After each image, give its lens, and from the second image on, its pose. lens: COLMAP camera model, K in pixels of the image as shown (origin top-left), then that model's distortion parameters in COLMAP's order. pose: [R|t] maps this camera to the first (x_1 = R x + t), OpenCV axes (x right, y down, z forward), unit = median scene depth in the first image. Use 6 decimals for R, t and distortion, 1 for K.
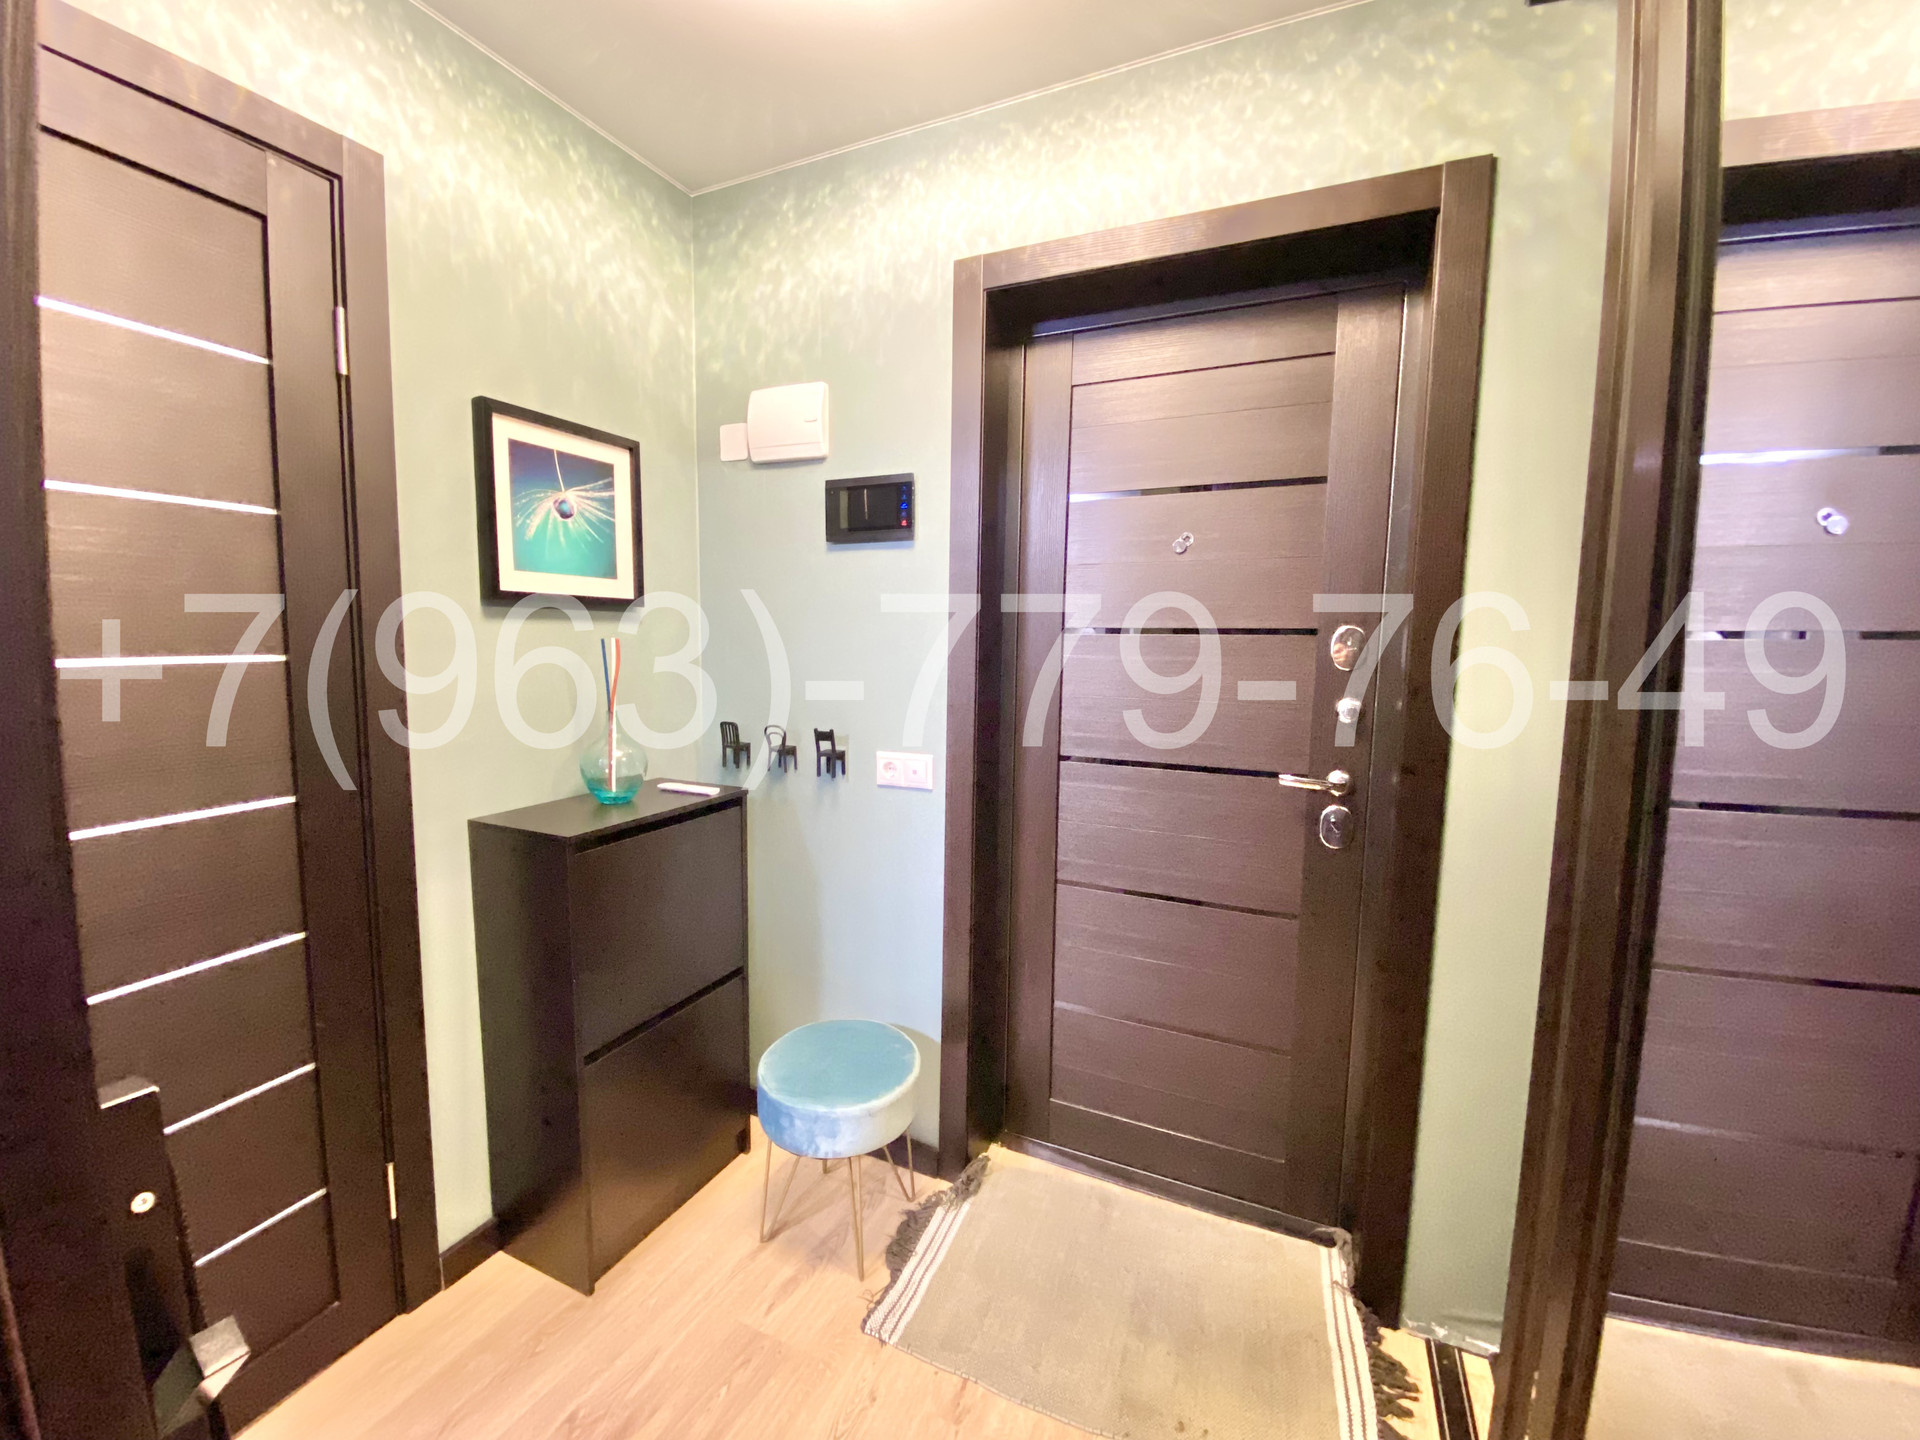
lens RADIAL K [[795.9, 0, 969.5], [0, 795.9, 723.1], [0, 0, 1]] dist [0.058177, -0.048088]
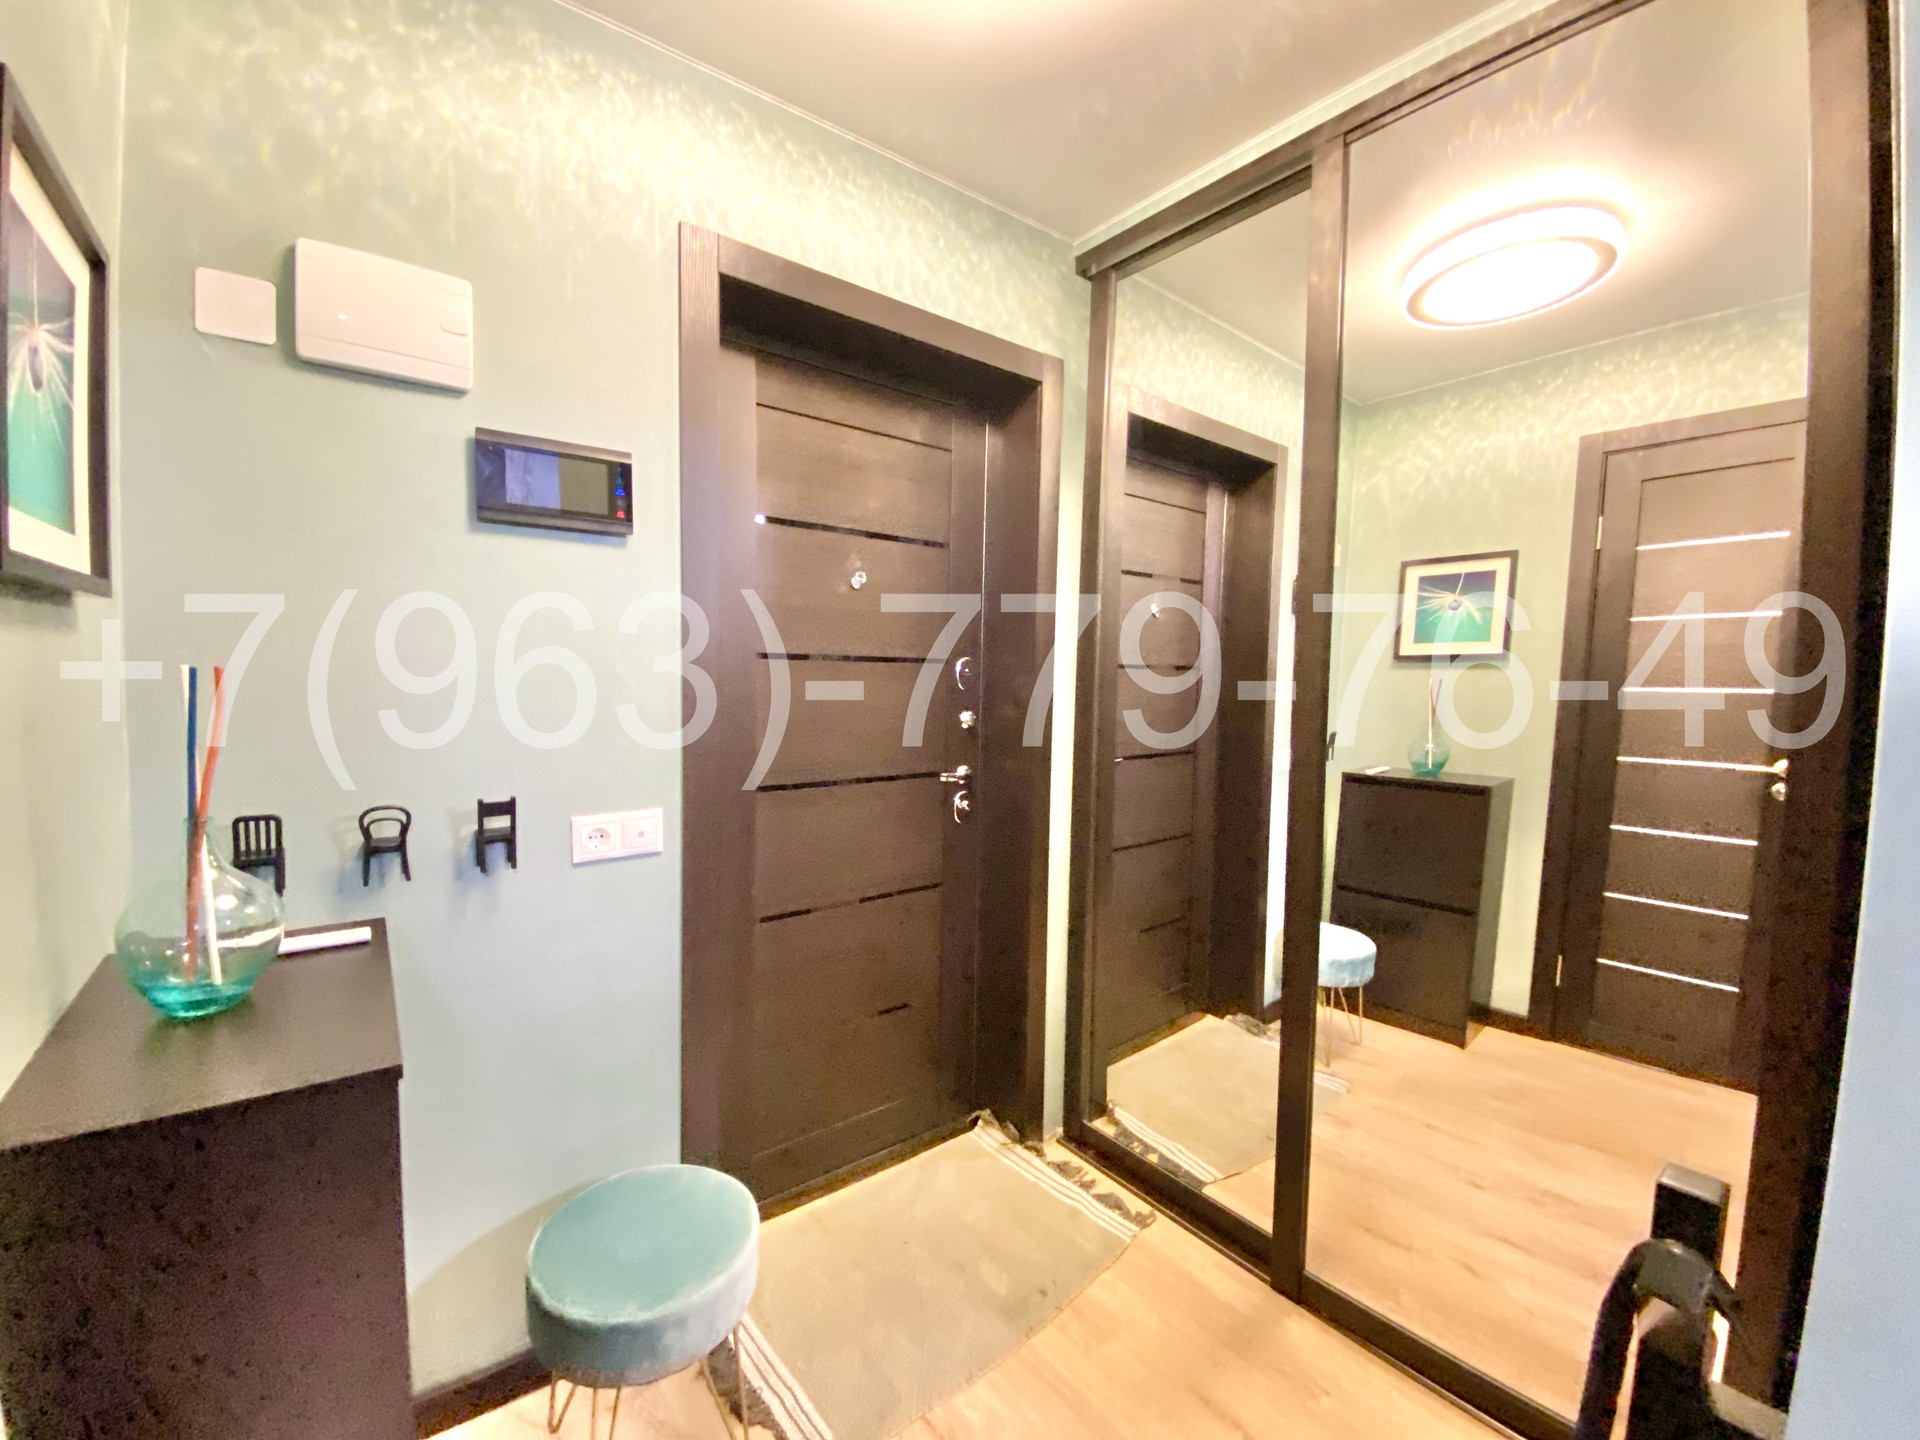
lens RADIAL K [[776.4, 0, 956.7], [0, 776.4, 724.5], [0, 0, 1]] dist [0.025270, -0.020627]
pose [[0.467880, -0.068503, 0.881133, -0.607687], [0.082707, 0.996010, 0.033517, -0.047052], [-0.879914, 0.057194, 0.471679, 0.367864]]
